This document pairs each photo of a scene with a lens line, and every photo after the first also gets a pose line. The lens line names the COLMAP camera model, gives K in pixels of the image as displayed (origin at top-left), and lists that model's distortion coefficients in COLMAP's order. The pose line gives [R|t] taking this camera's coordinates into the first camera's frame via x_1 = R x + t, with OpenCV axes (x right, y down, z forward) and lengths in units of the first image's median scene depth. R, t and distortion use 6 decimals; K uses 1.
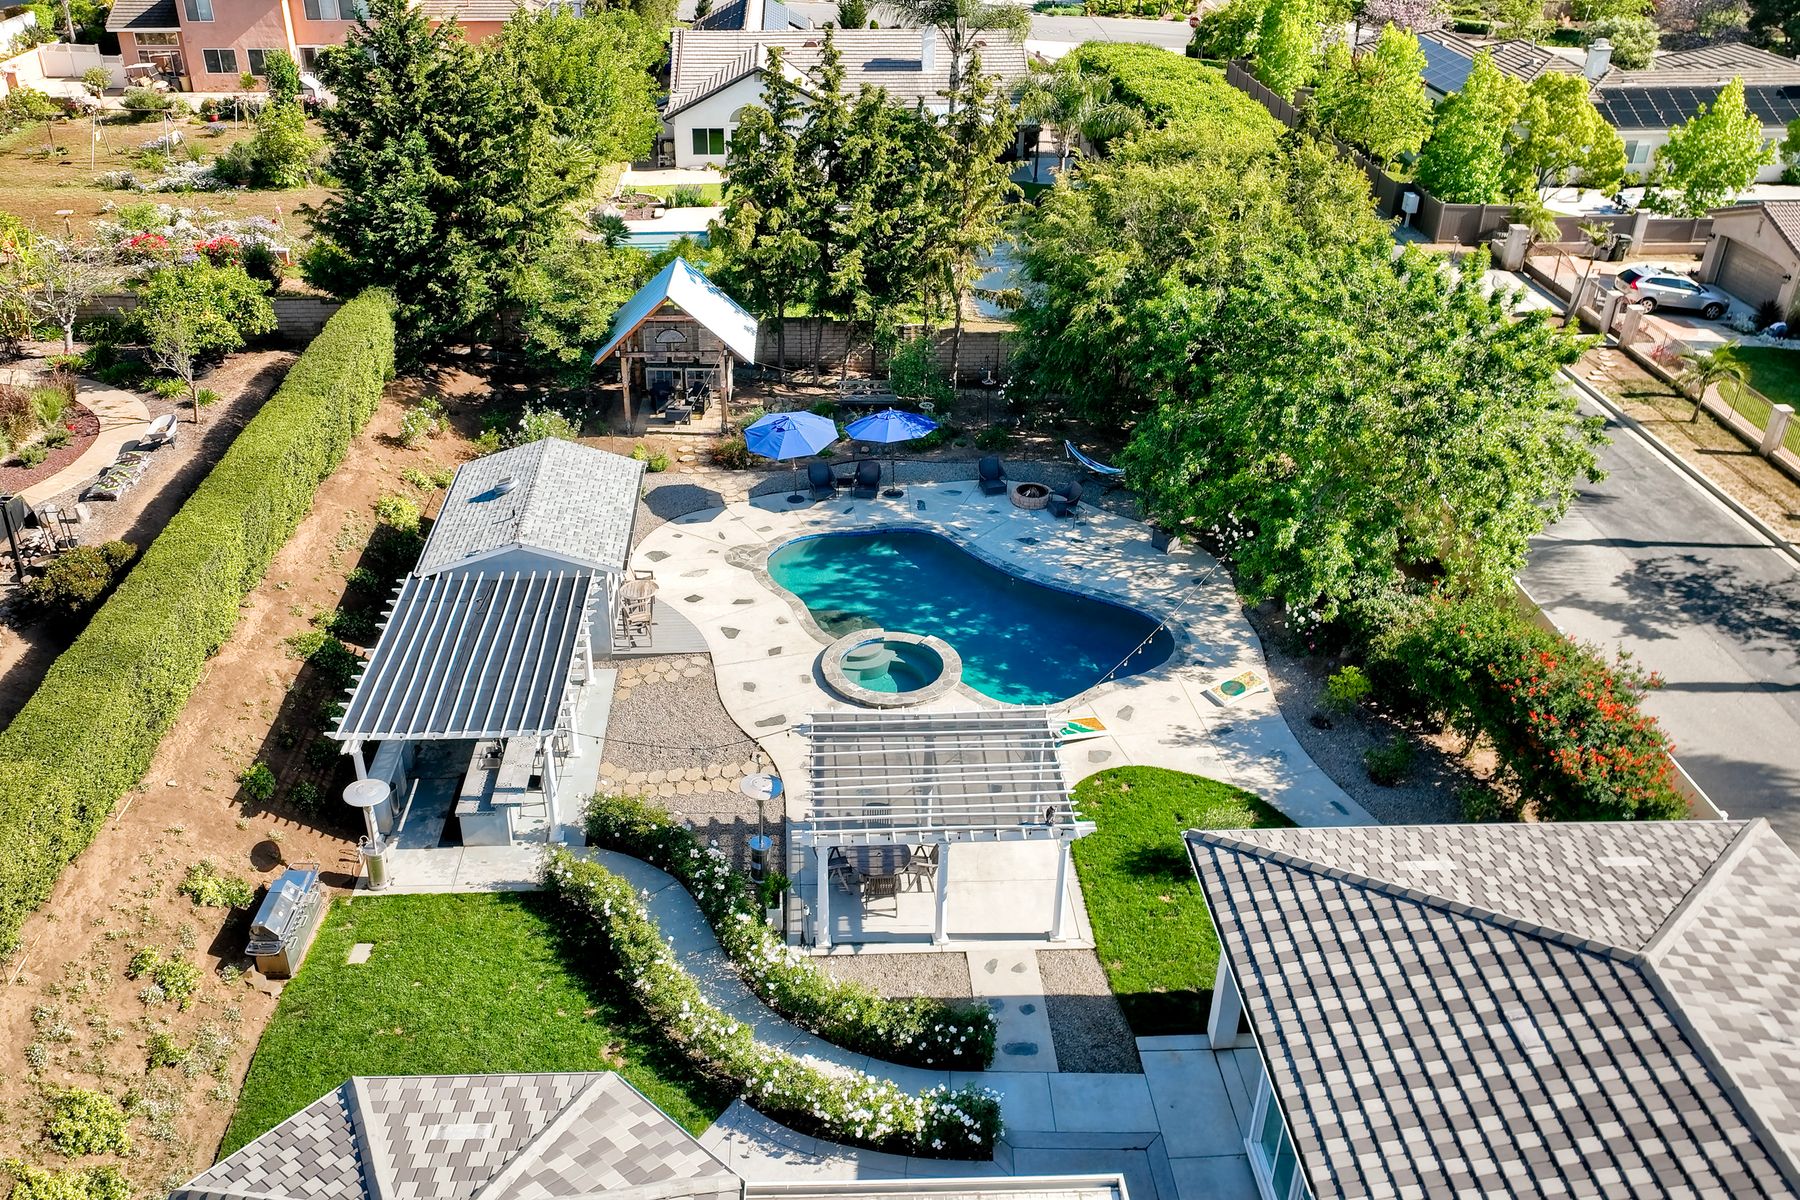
lens RADIAL K [[1489.2, 0, 865.5], [0, 1489.2, 602.8], [0, 0, 1]] dist [0.001961, 0.002765]
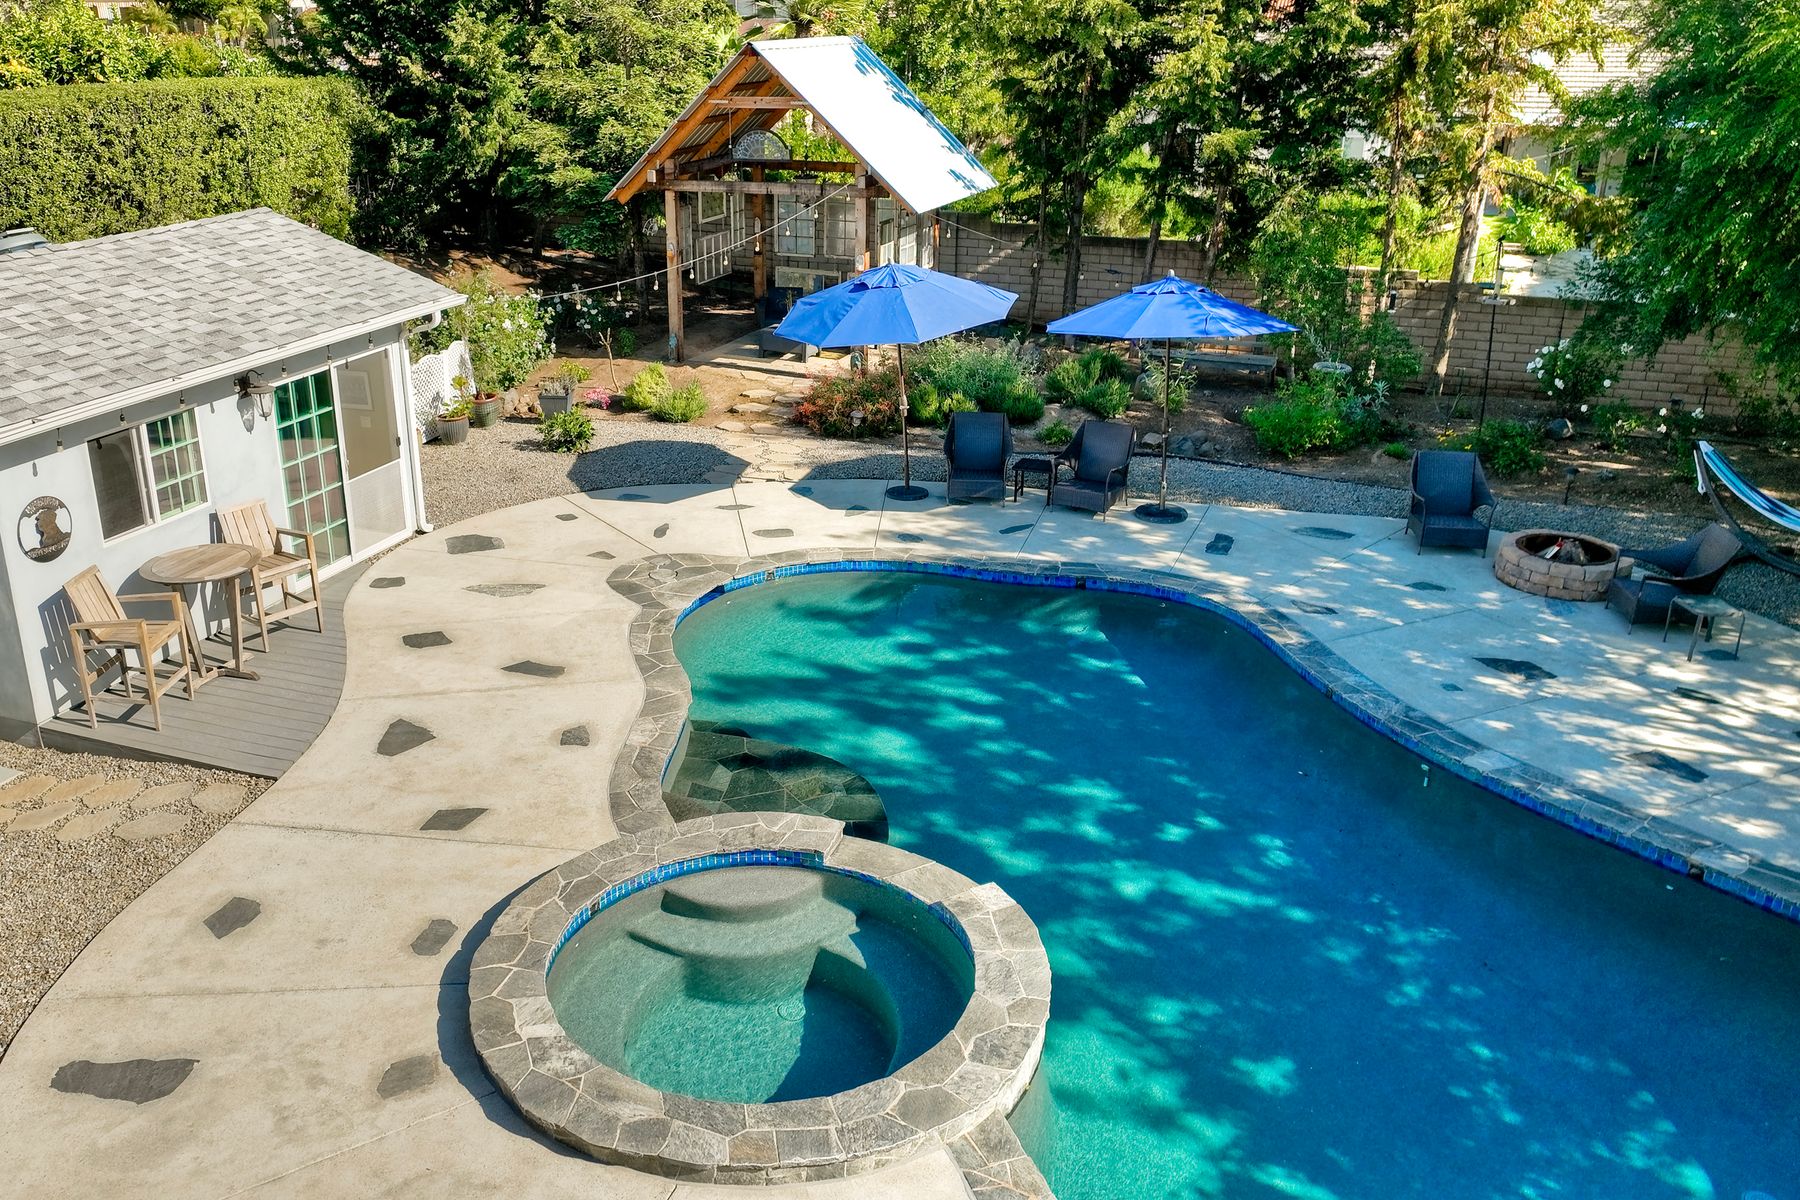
lens RADIAL K [[1489.2, 0, 865.5], [0, 1489.2, 602.8], [0, 0, 1]] dist [0.001961, 0.002765]
pose [[0.912821, 0.142231, -0.382790, 0.093800], [-0.201178, 0.972368, -0.118442, 0.007809], [0.355366, 0.185125, 0.916211, 0.607295]]
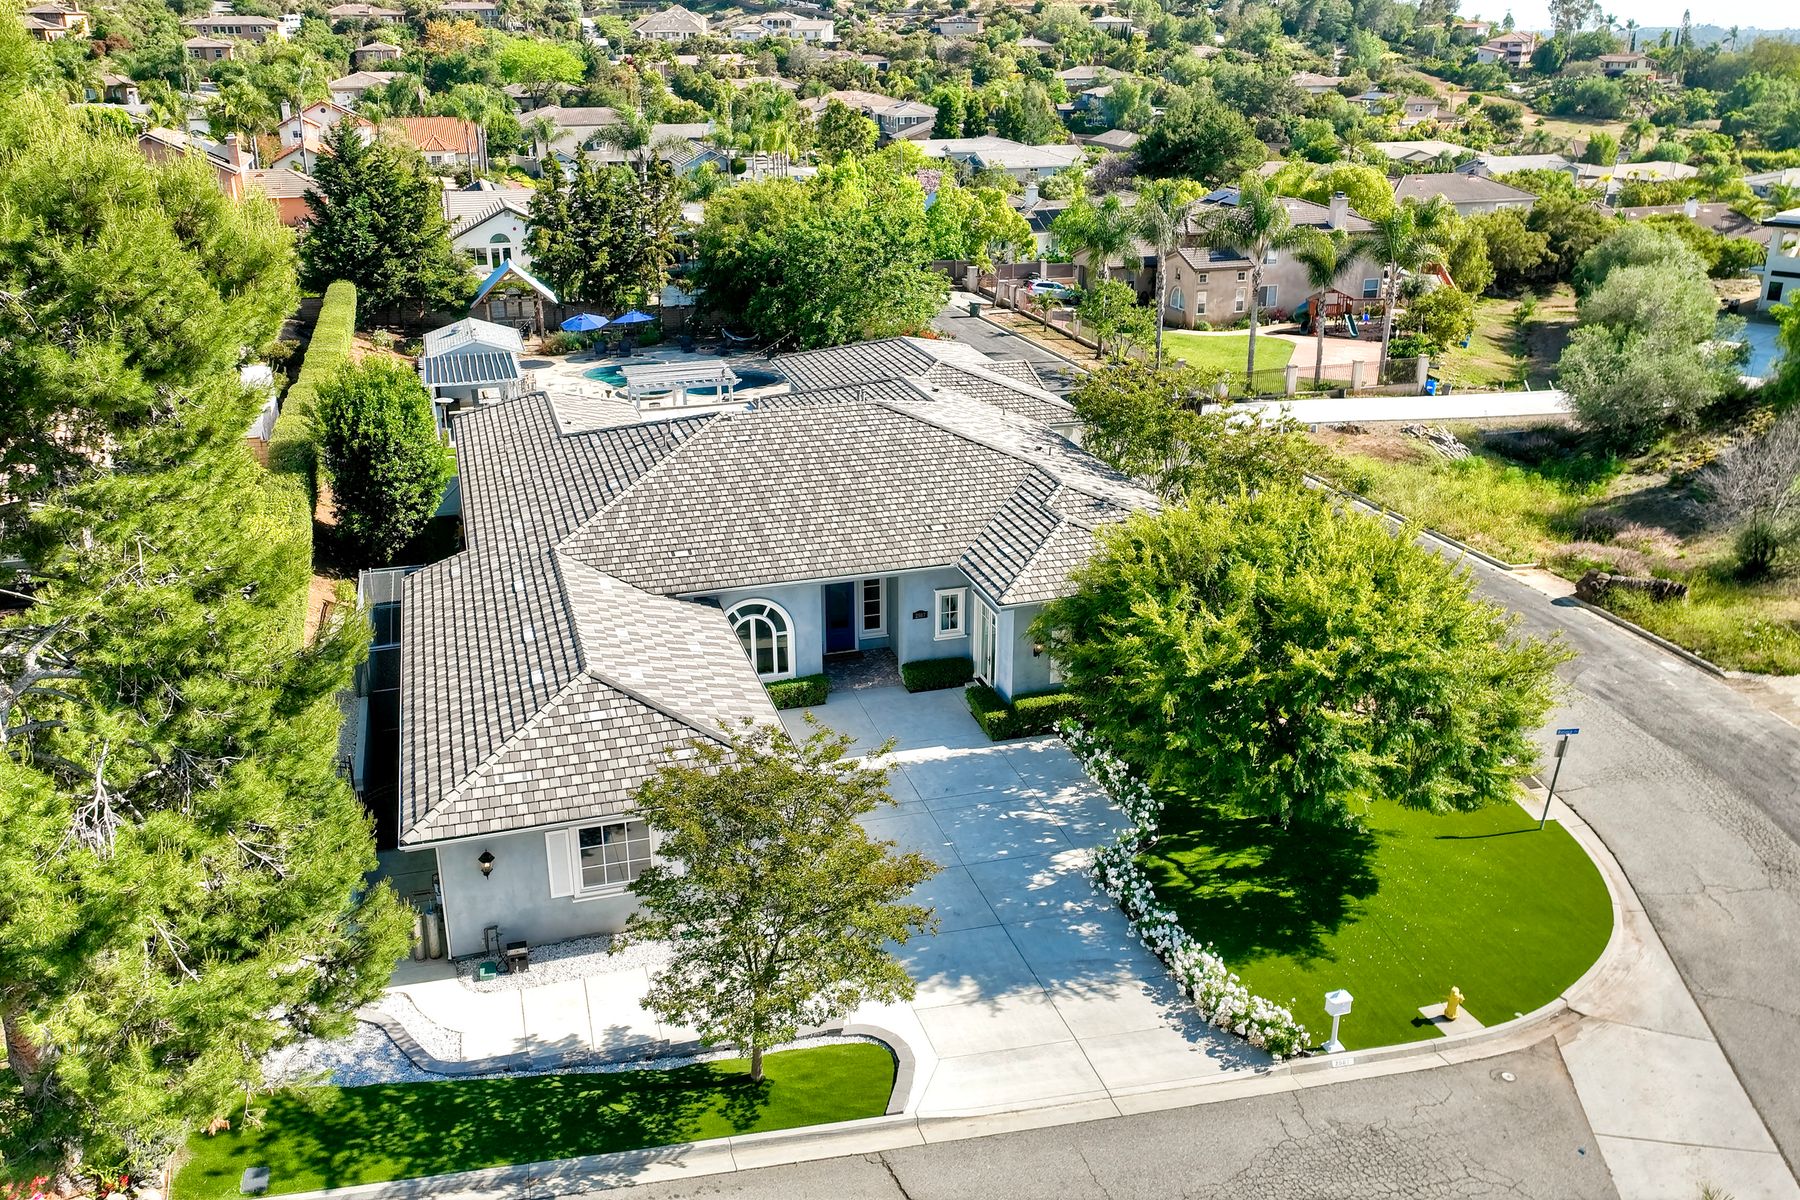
lens RADIAL K [[1489.2, 0, 865.5], [0, 1489.2, 602.8], [0, 0, 1]] dist [0.001961, 0.002765]
pose [[0.973321, -0.086610, 0.212474, -0.127830], [0.118683, 0.982558, -0.143159, 0.536999], [-0.196369, 0.164556, 0.966623, -0.867154]]
